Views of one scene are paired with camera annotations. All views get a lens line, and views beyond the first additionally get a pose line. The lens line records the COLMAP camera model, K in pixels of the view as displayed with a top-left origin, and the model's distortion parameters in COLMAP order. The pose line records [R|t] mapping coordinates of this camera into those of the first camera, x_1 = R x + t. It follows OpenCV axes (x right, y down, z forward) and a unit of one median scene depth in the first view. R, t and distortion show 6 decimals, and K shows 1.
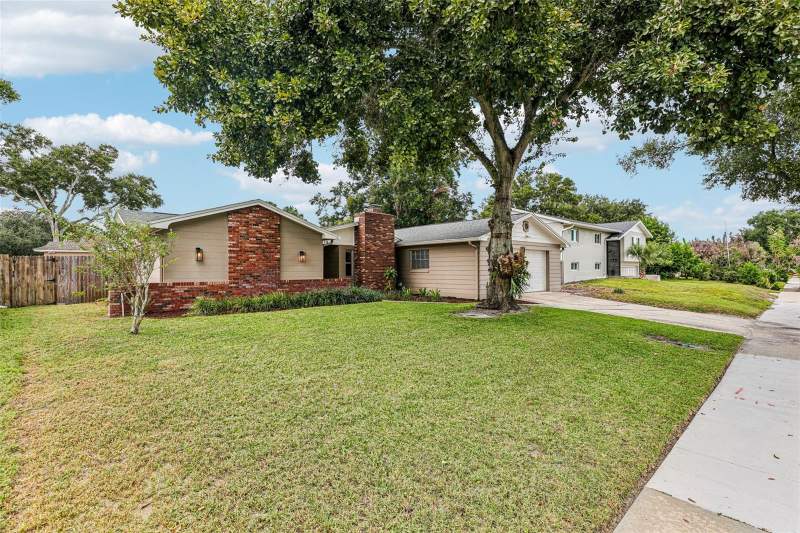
lens RADIAL K [[397.4, 0, 400.0], [0, 397.4, 266.9], [0, 0, 1]] dist [0.000864, 0.000110]
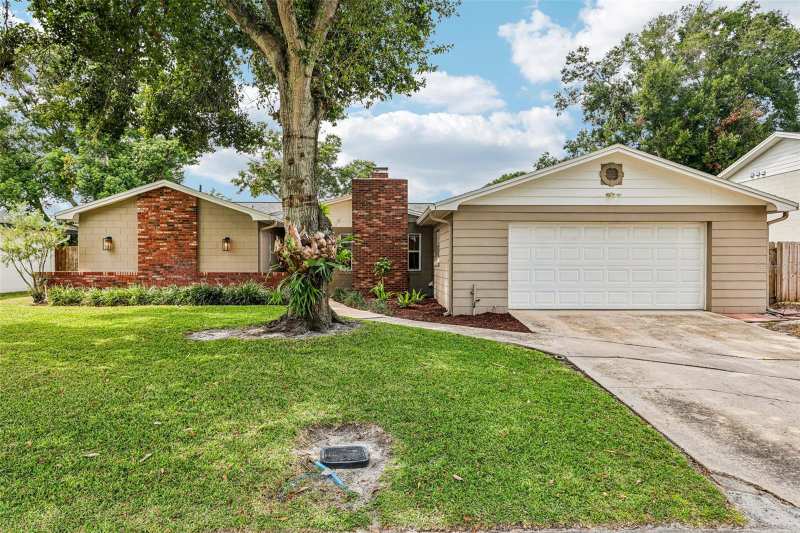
lens RADIAL K [[507.0, 0, 400.0], [0, 507.0, 263.8], [0, 0, 1]] dist [0.008411, 0.000733]
pose [[0.731550, 0.011074, -0.681698, 0.755007], [-0.001022, 0.999885, 0.015146, -0.001438], [0.681787, -0.010383, 0.731477, 0.500895]]
